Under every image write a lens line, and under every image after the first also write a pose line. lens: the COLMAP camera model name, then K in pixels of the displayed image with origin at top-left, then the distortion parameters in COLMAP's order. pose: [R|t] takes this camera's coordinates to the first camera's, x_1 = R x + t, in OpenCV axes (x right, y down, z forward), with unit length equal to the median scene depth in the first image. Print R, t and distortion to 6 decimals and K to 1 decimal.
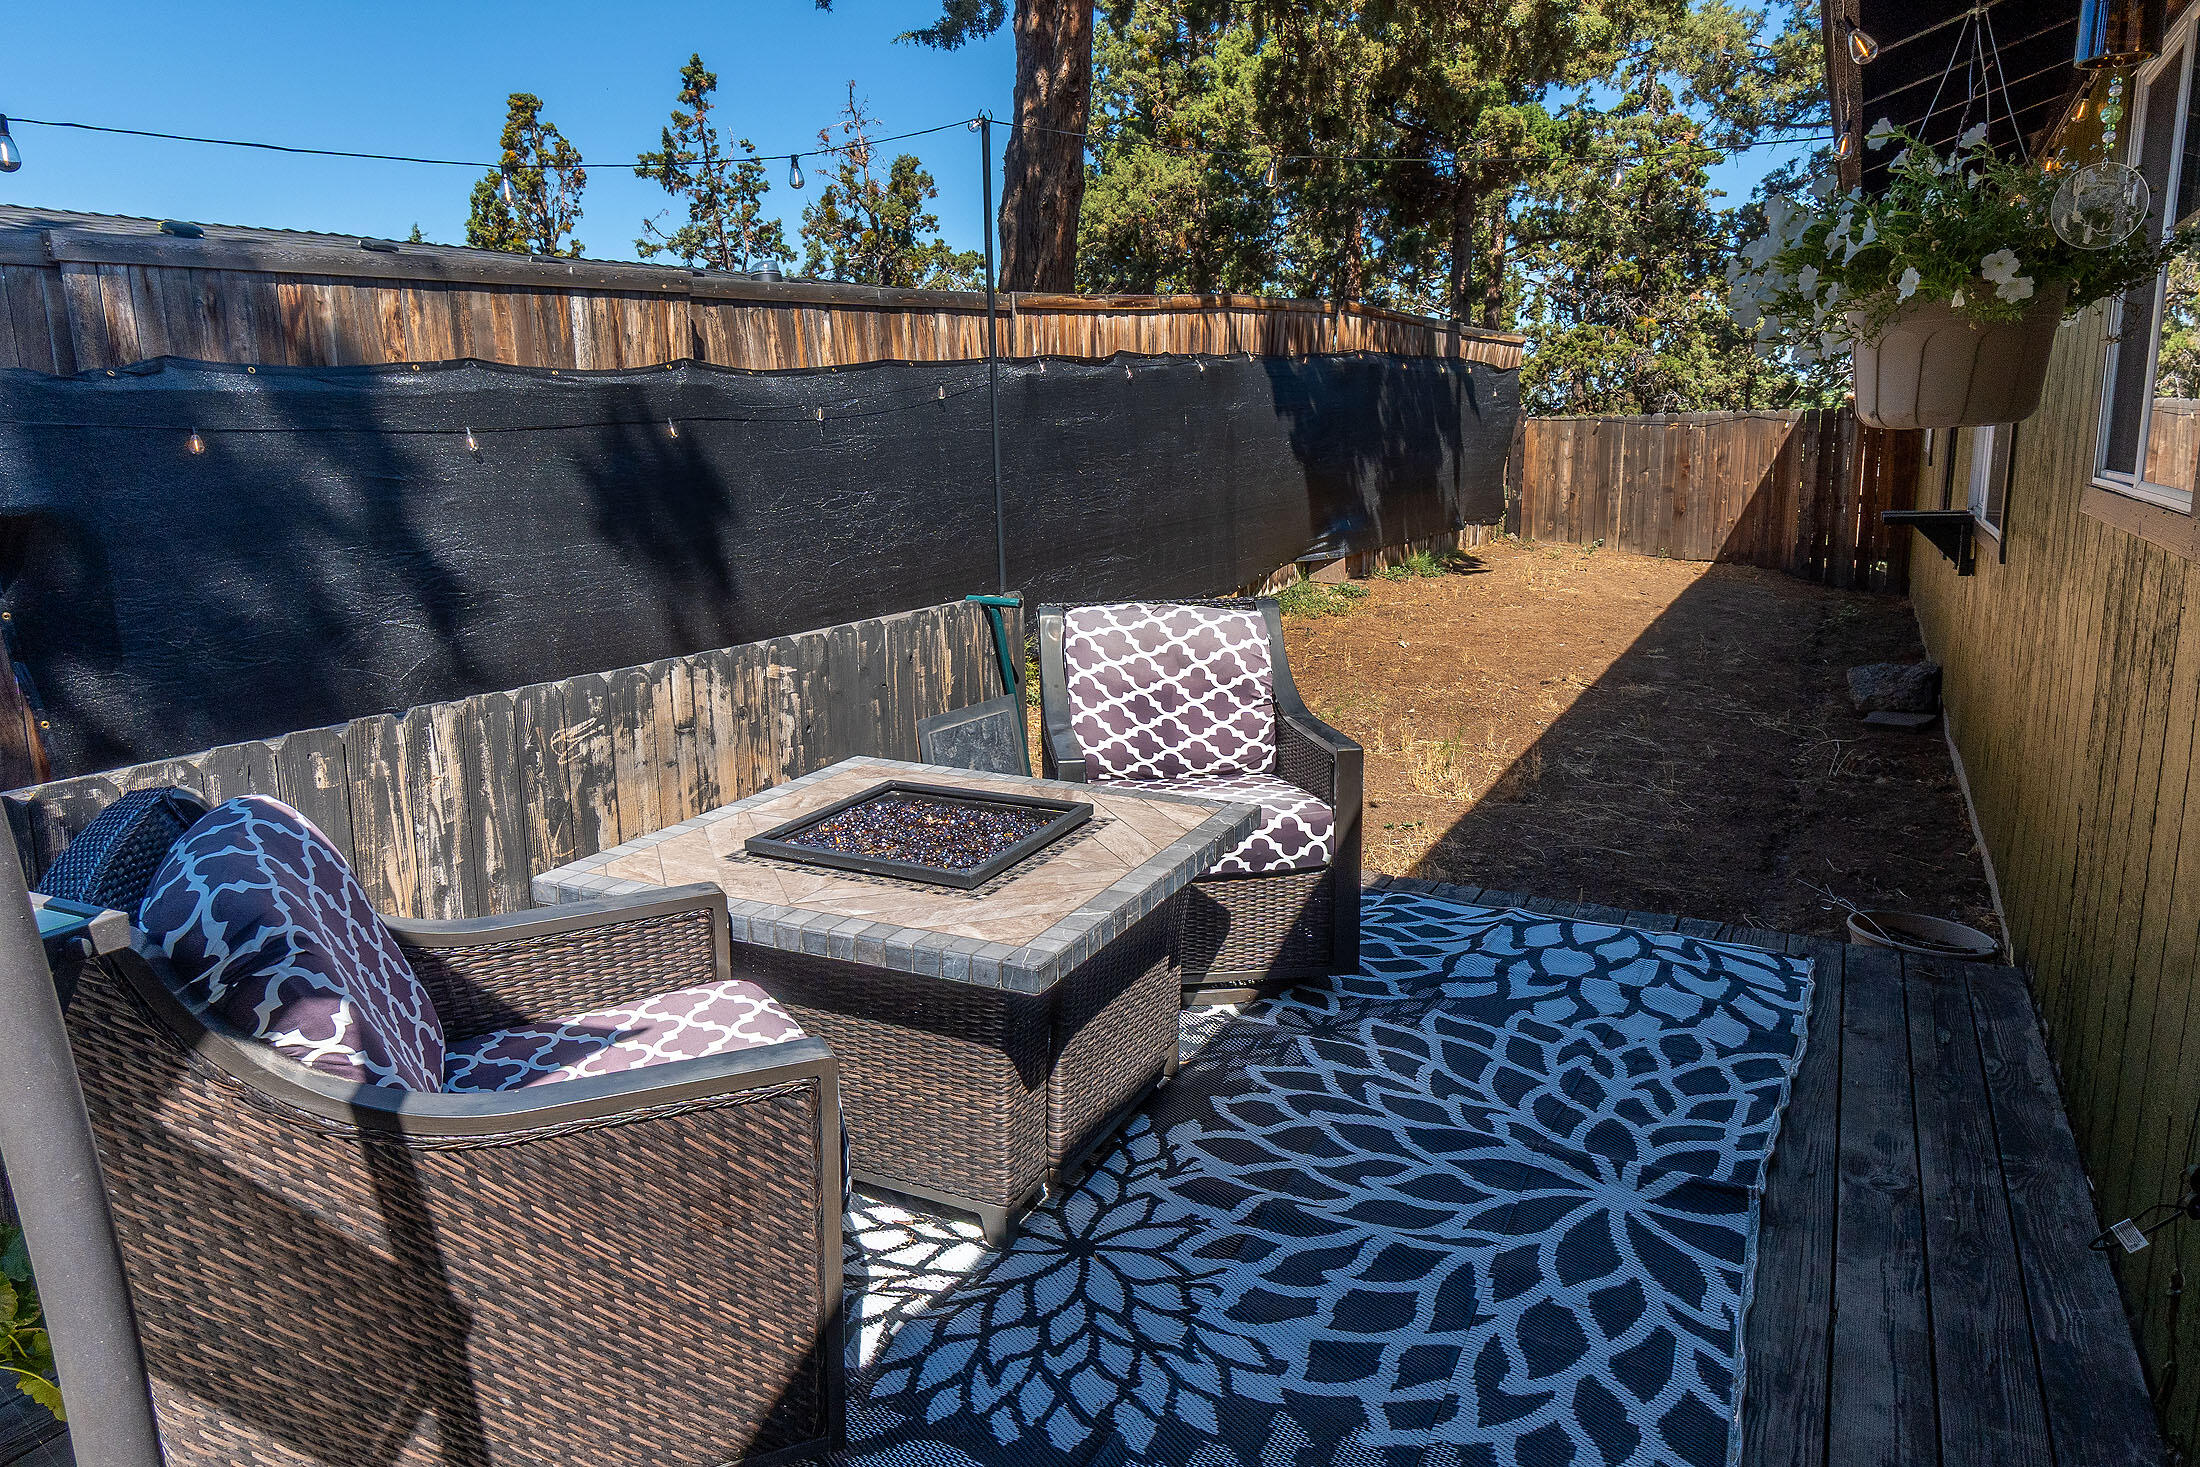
lens RADIAL K [[1407.9, 0, 1093.4], [0, 1407.9, 720.4], [0, 0, 1]] dist [-0.005756, 0.000878]
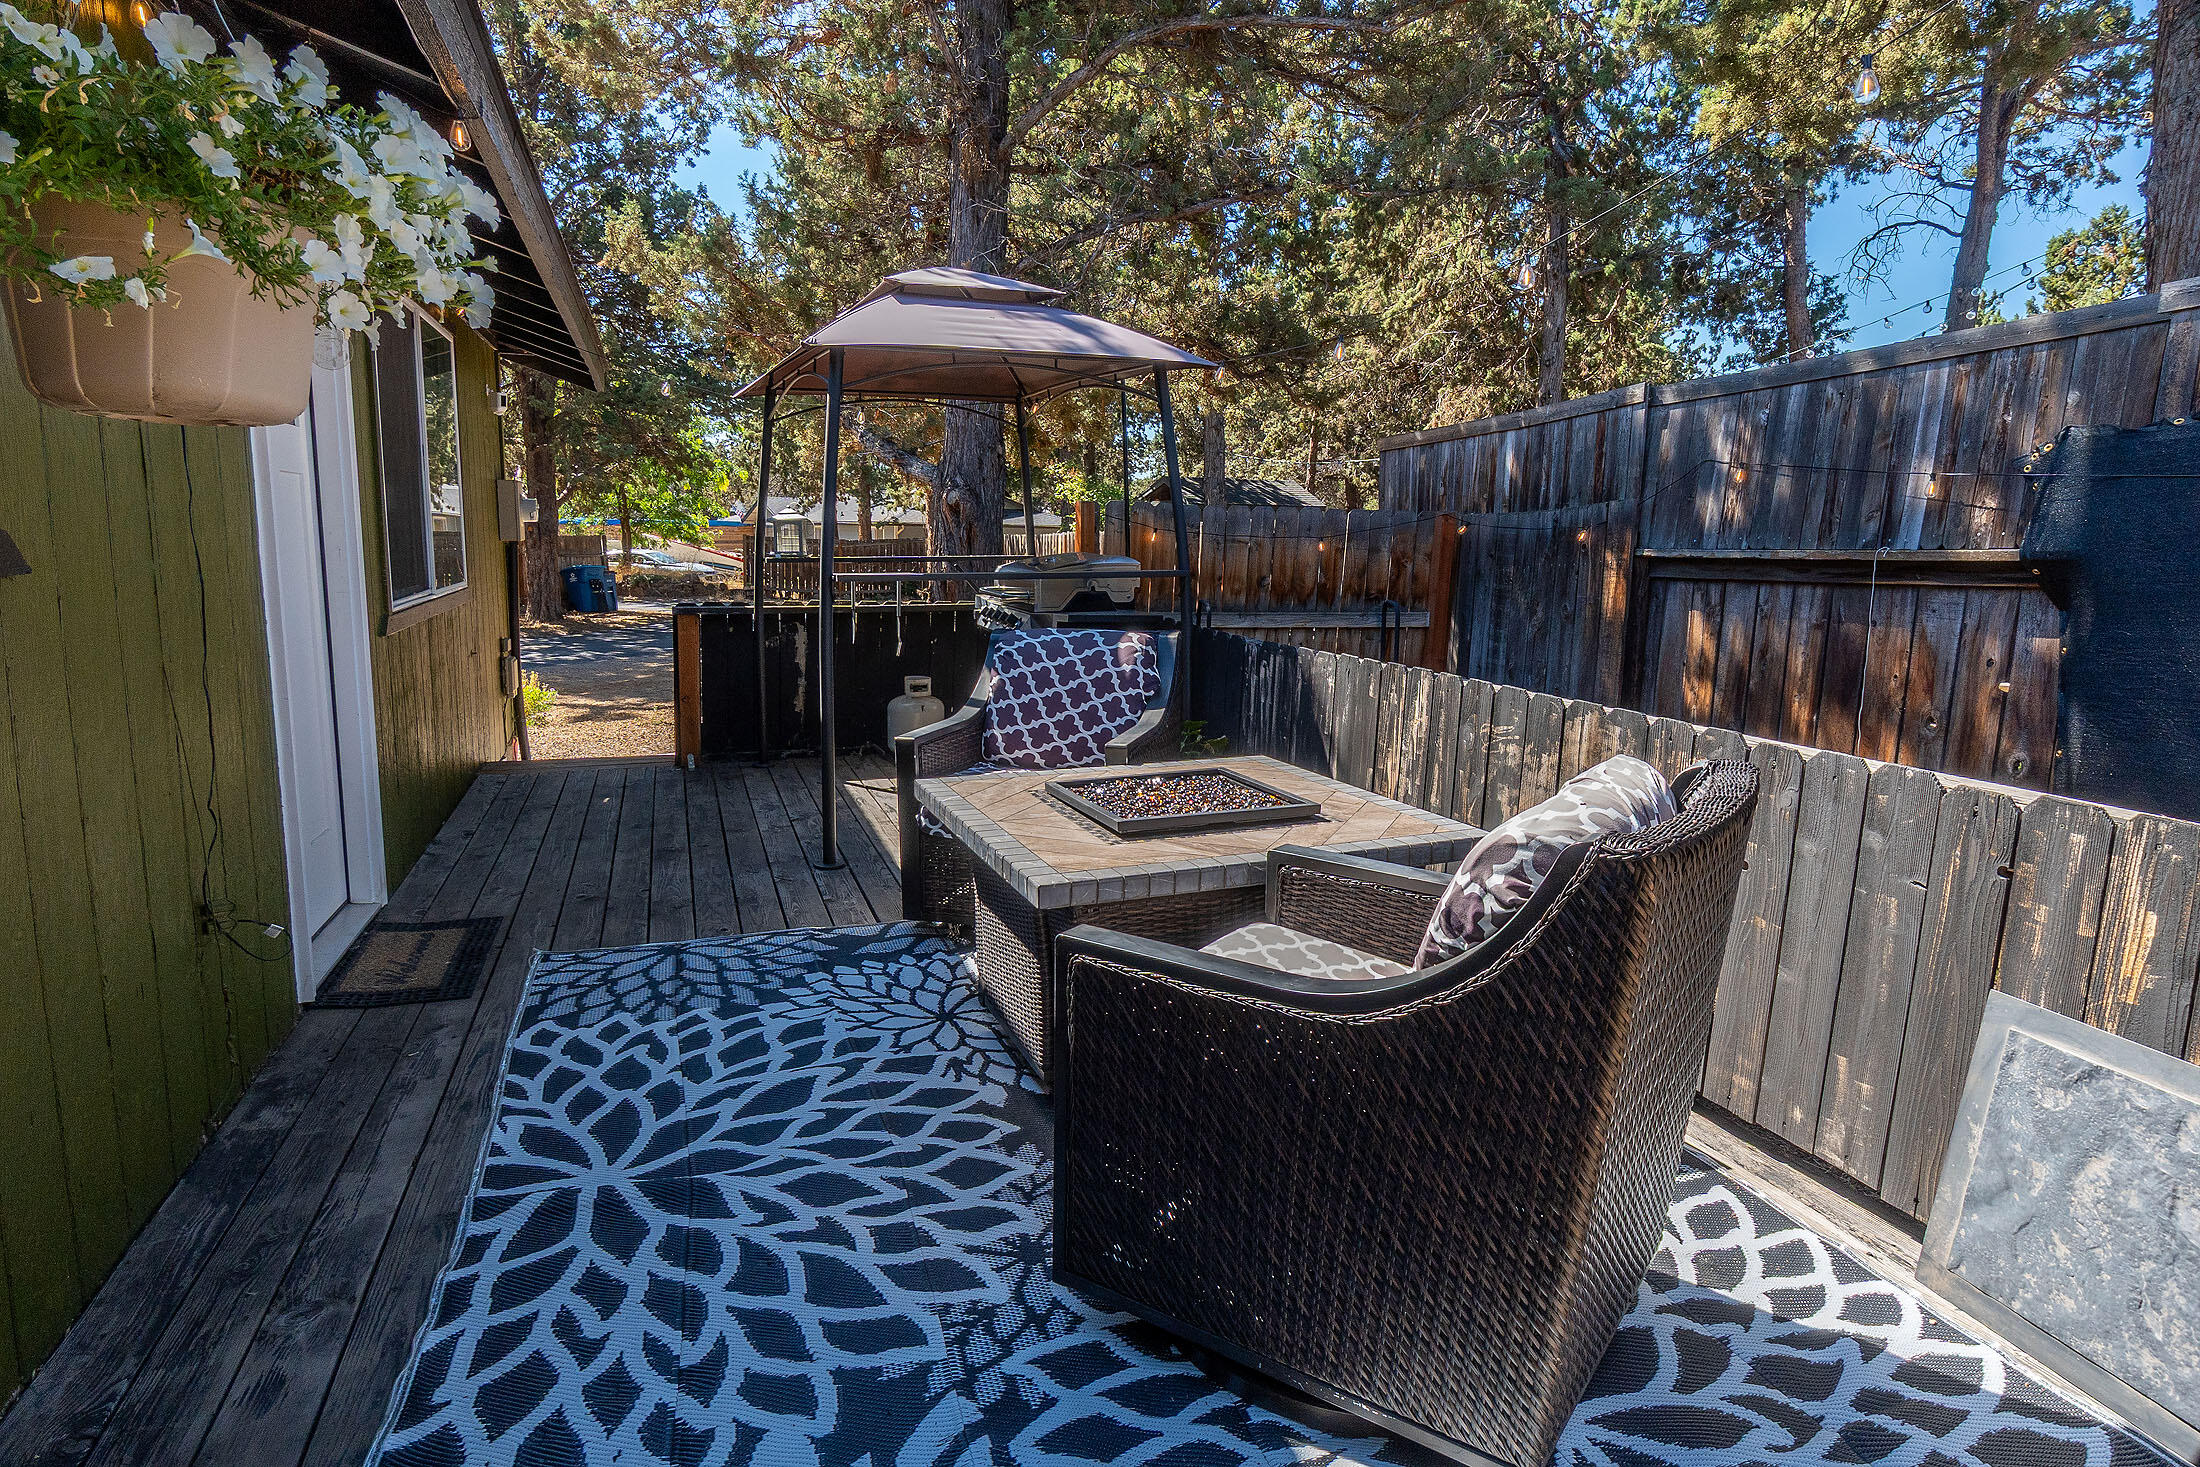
lens RADIAL K [[1223.2, 0, 1090.1], [0, 1223.2, 745.5], [0, 0, 1]] dist [-0.004208, -0.002393]
pose [[-0.684189, 0.129401, -0.717733, 0.699553], [-0.152410, 0.937034, 0.314226, -0.291789], [0.713202, 0.324379, -0.621386, 1.636043]]
